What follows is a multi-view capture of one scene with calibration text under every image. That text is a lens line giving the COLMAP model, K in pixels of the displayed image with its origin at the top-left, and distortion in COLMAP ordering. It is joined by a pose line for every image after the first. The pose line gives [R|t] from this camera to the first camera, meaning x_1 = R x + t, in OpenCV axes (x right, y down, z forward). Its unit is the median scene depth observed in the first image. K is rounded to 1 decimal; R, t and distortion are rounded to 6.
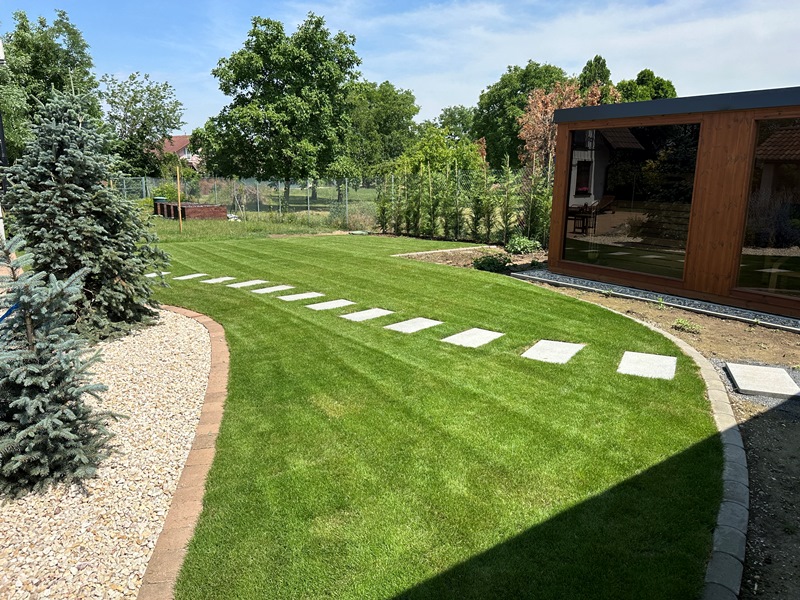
lens RADIAL K [[579.1, 0, 400.0], [0, 579.1, 300.0], [0, 0, 1]] dist [0.055145, -0.075986]
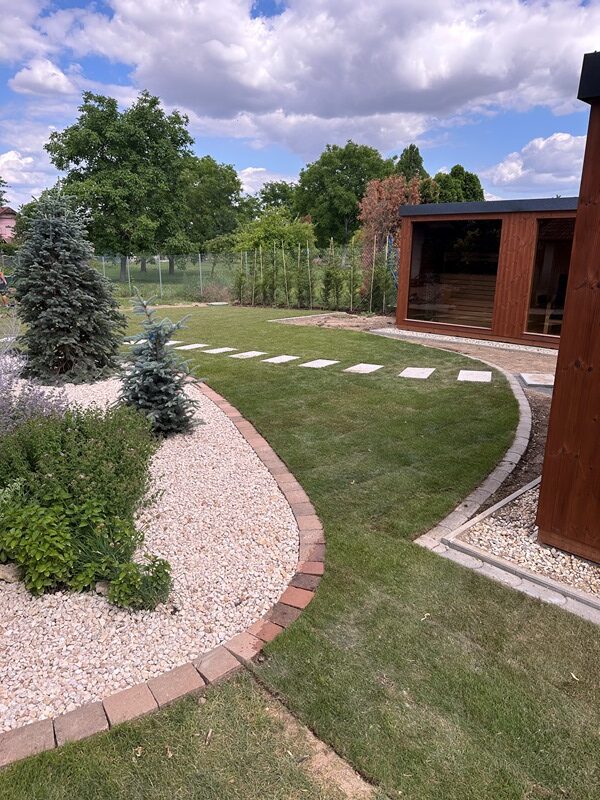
lens RADIAL K [[572.3, 0, 311.1], [0, 572.3, 401.8], [0, 0, 1]] dist [0.060155, -0.068898]
pose [[0.986627, -0.042247, 0.157426, -0.055950], [0.034350, 0.998027, 0.052553, 0.016209], [-0.159335, -0.046442, 0.986131, -0.101007]]
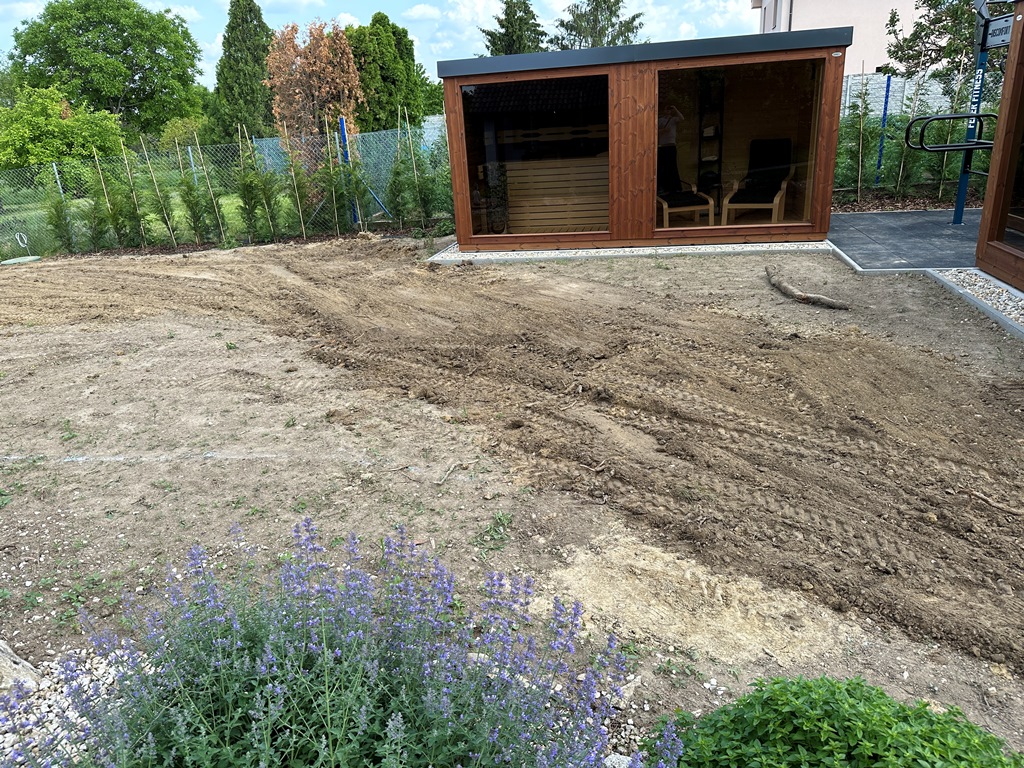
lens RADIAL K [[732.5, 0, 510.8], [0, 732.5, 364.6], [0, 0, 1]] dist [0.060155, -0.068898]
pose [[0.736549, -0.265129, 0.622256, -0.151462], [0.214051, 0.964058, 0.157397, -0.014004], [-0.641621, 0.017264, 0.766827, 0.032014]]
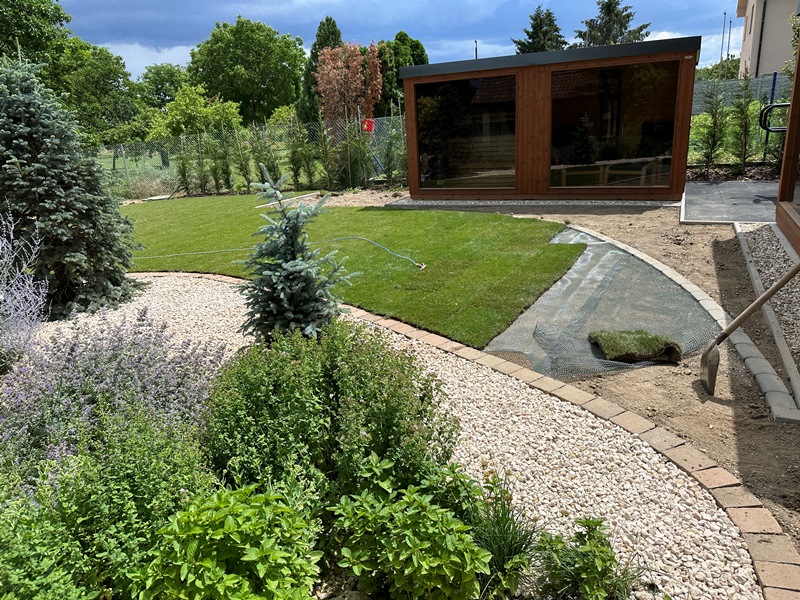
lens RADIAL K [[572.3, 0, 399.1], [0, 572.3, 284.9], [0, 0, 1]] dist [0.060155, -0.068898]
pose [[0.875990, -0.192567, 0.442221, -0.125561], [0.171721, 0.981284, 0.087143, 0.008288], [-0.450725, -0.000397, 0.892663, -0.037547]]
